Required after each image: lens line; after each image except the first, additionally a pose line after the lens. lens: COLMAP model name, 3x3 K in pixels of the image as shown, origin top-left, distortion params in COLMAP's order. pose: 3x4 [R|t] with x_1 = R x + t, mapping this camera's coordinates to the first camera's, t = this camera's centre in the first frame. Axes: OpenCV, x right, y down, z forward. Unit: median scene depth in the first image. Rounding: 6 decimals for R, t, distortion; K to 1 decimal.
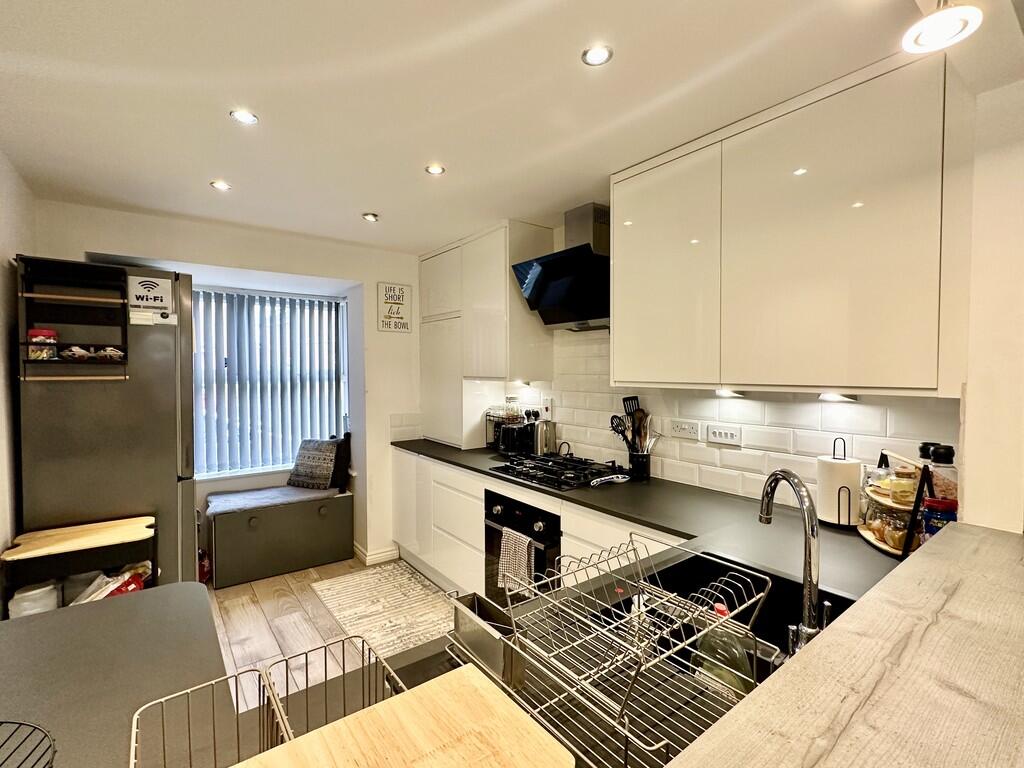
lens RADIAL K [[478.0, 0, 515.6], [0, 478.0, 384.0], [0, 0, 1]] dist [0.001911, -0.000171]
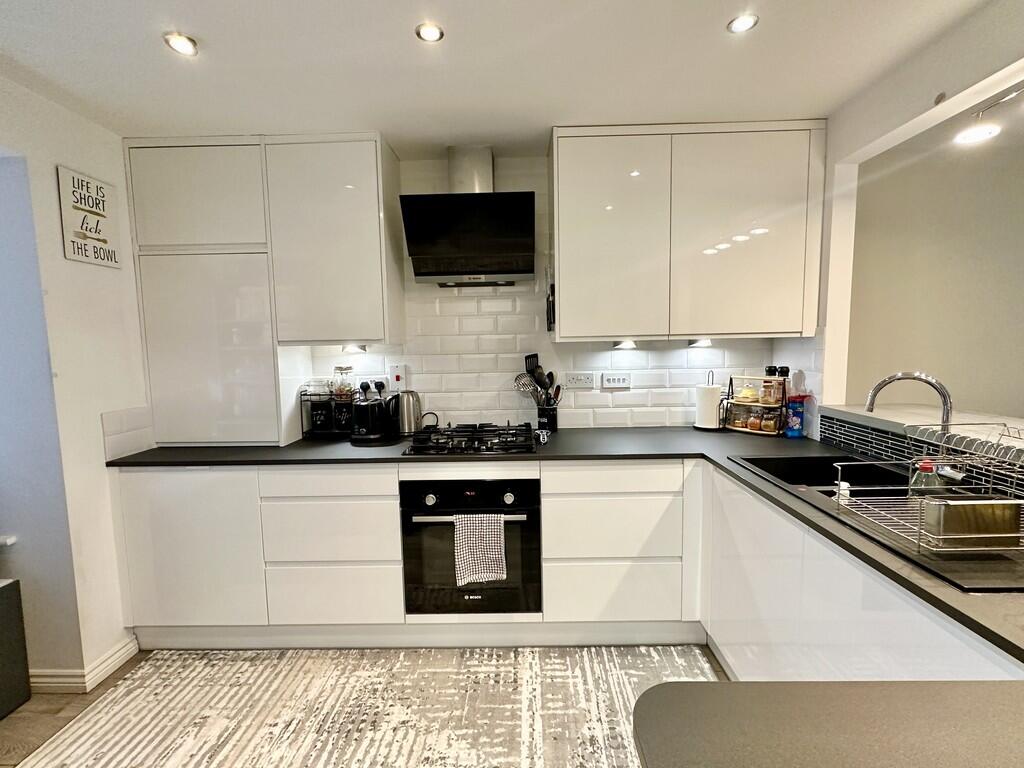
lens RADIAL K [[478.0, 0, 517.2], [0, 478.0, 383.0], [0, 0, 1]] dist [0.001911, -0.000171]
pose [[0.614054, -0.081815, 0.785012, -0.478106], [0.044413, 0.996619, 0.069128, 0.013016], [-0.788013, -0.007584, 0.615611, 0.324710]]
